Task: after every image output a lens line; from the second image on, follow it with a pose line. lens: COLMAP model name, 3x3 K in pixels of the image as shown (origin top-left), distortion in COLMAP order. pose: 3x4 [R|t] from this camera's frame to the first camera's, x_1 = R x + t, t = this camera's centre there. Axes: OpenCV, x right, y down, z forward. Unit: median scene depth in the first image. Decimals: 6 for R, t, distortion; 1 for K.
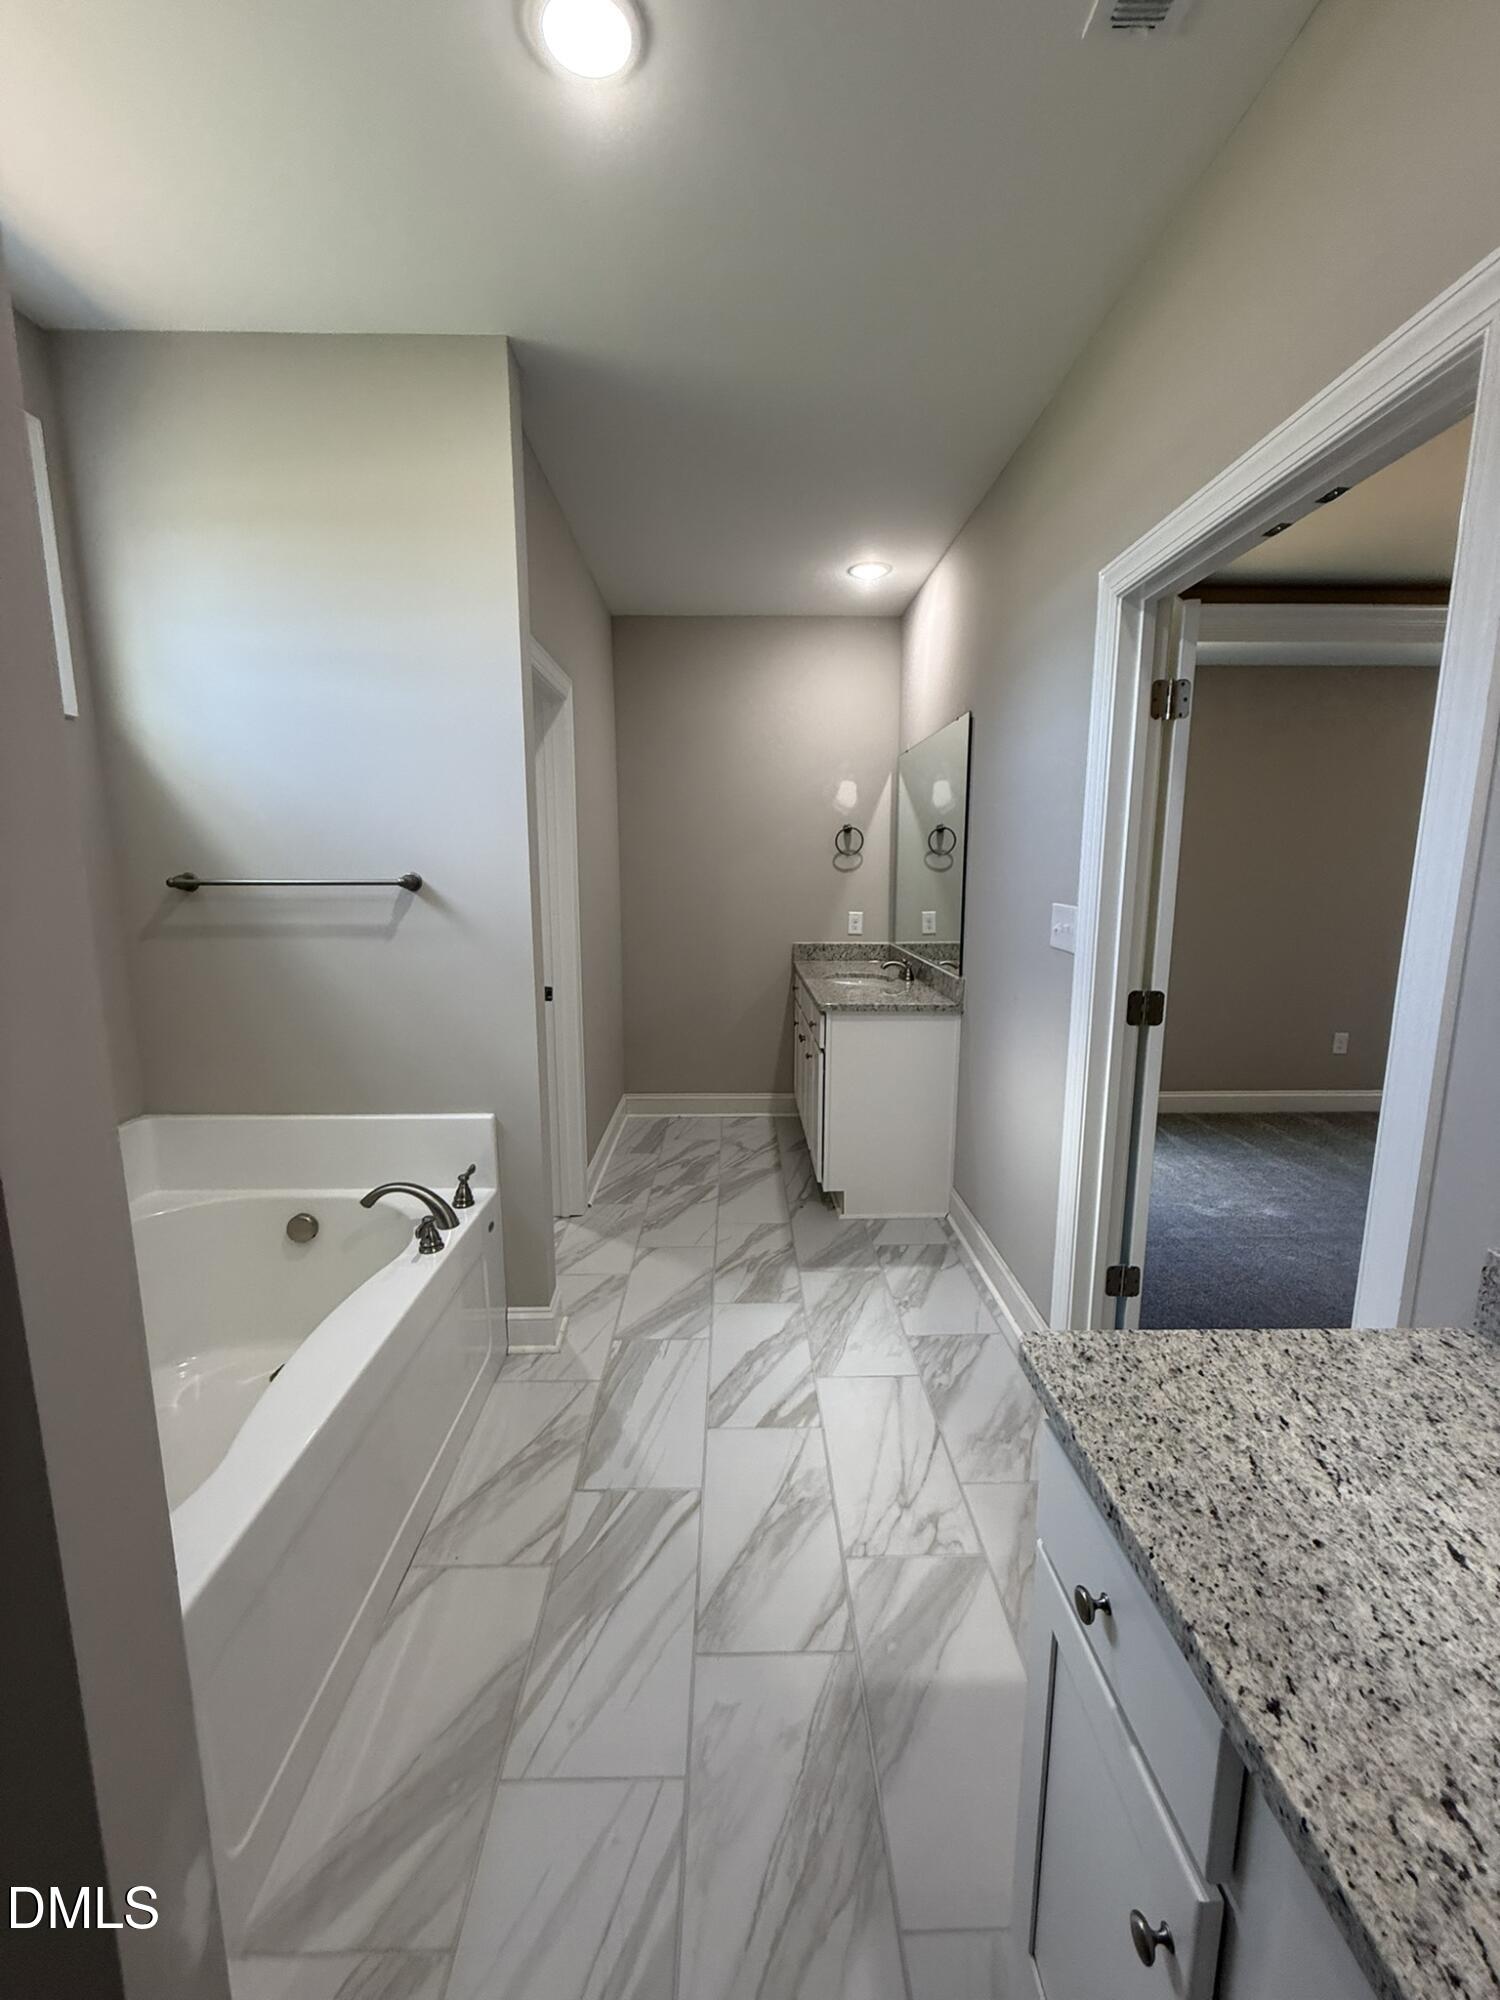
lens RADIAL K [[799.2, 0, 755.8], [0, 799.2, 993.2], [0, 0, 1]] dist [-0.002302, 0.000941]
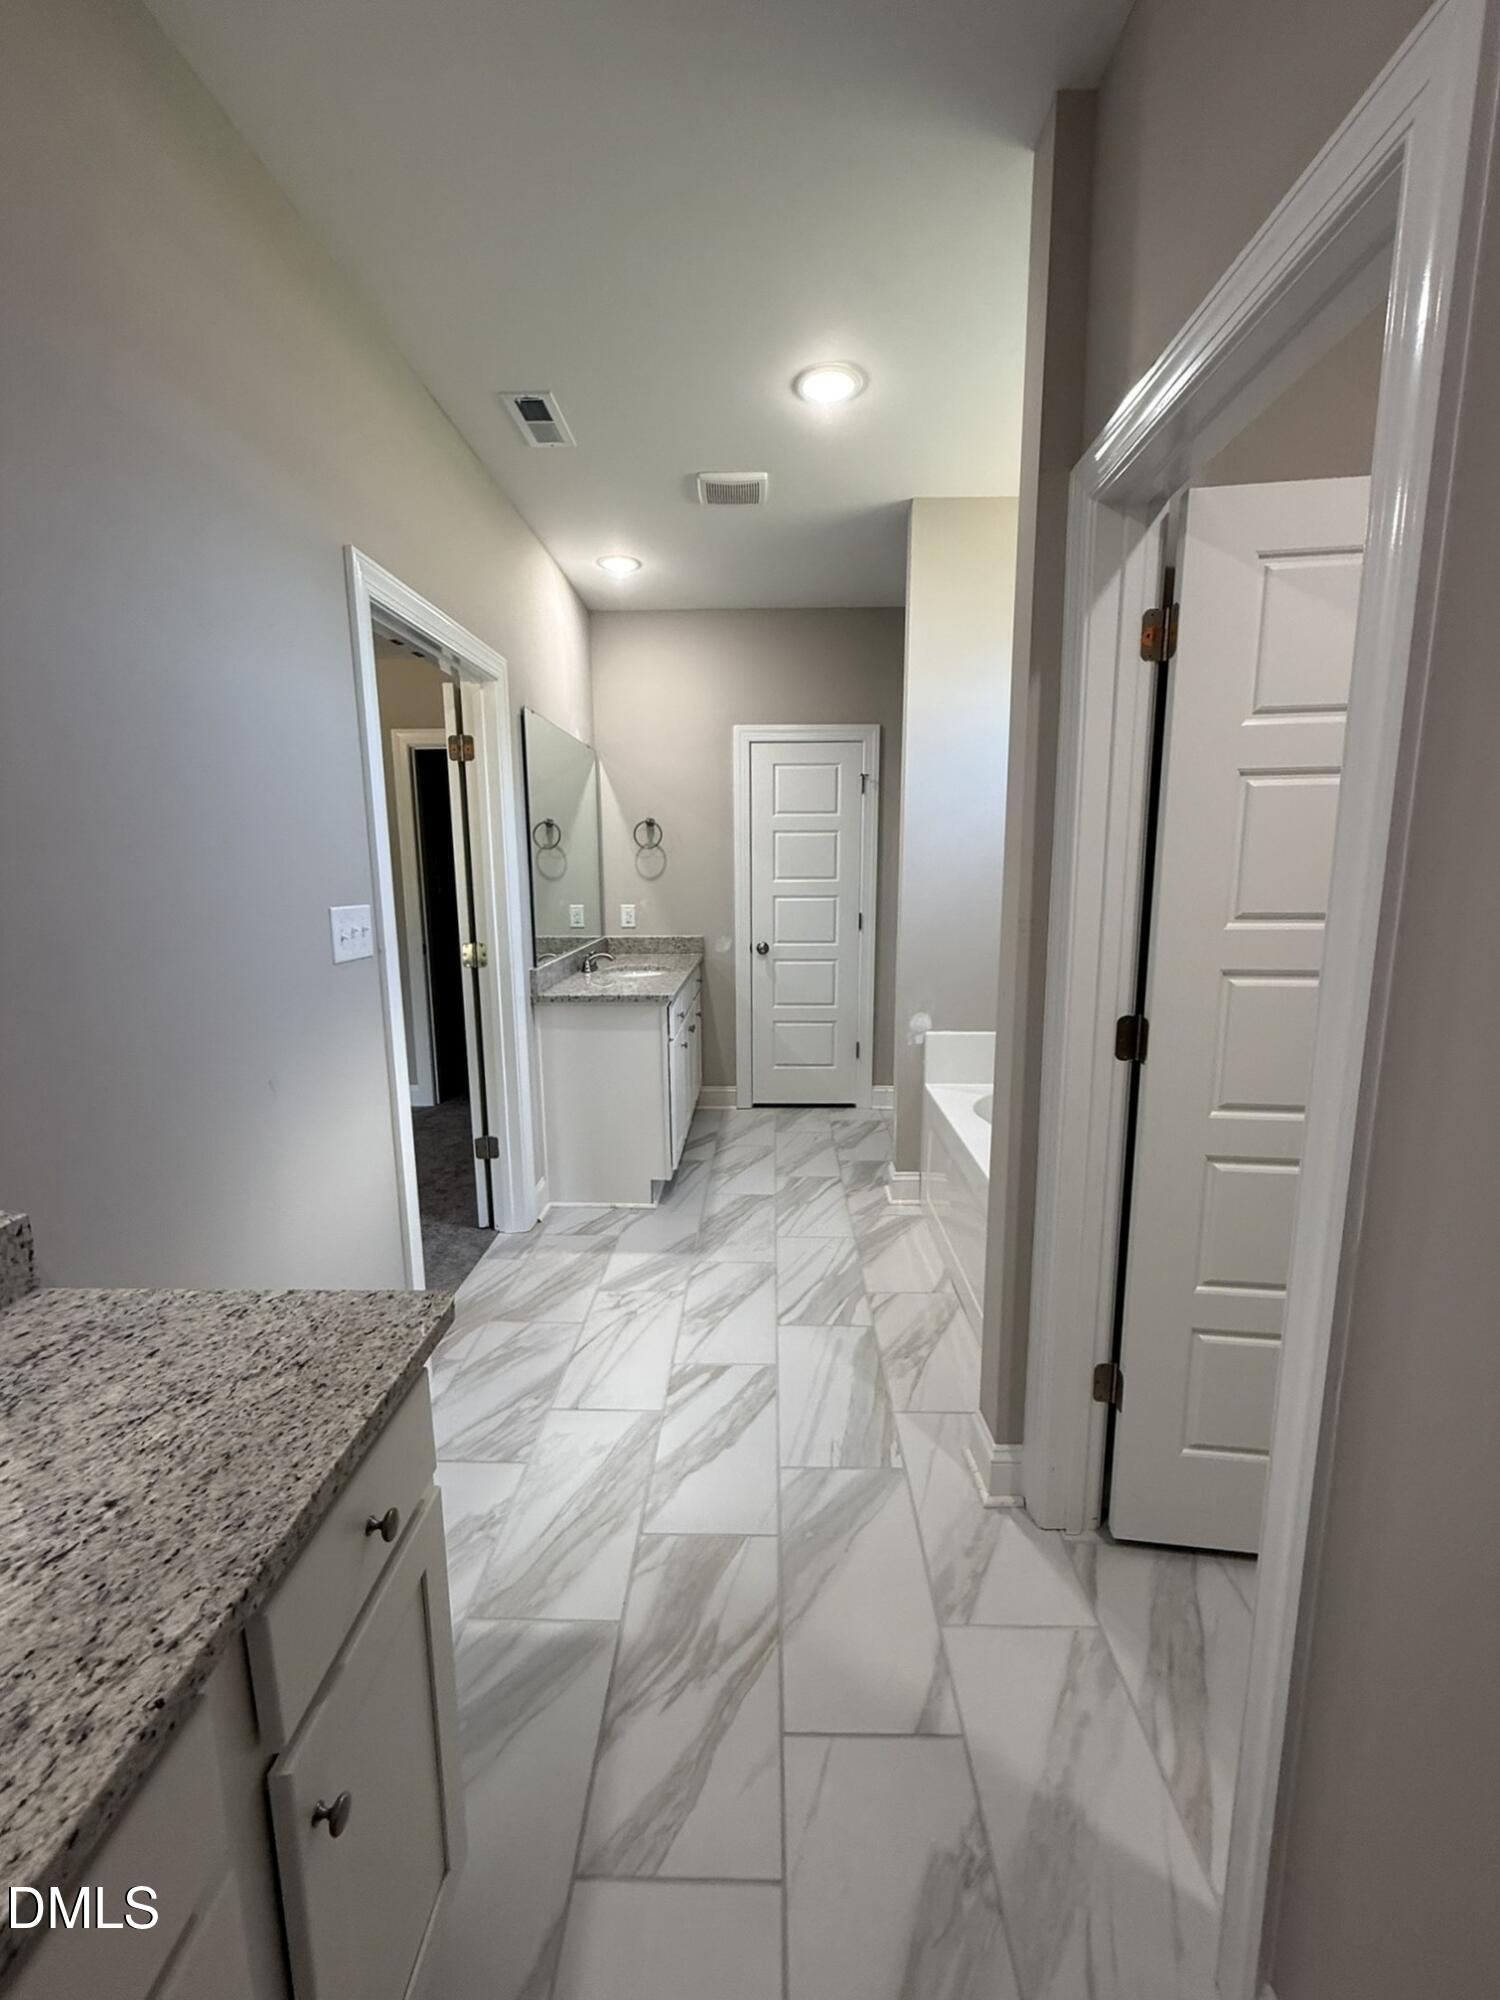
lens RADIAL K [[799.2, 0, 743.9], [0, 799.2, 1008.1], [0, 0, 1]] dist [-0.002302, 0.000941]
pose [[-0.998305, -0.007452, 0.057723, -0.071420], [0.012388, 0.941839, 0.335837, -0.272766], [-0.056868, 0.335982, -0.940150, 1.742882]]
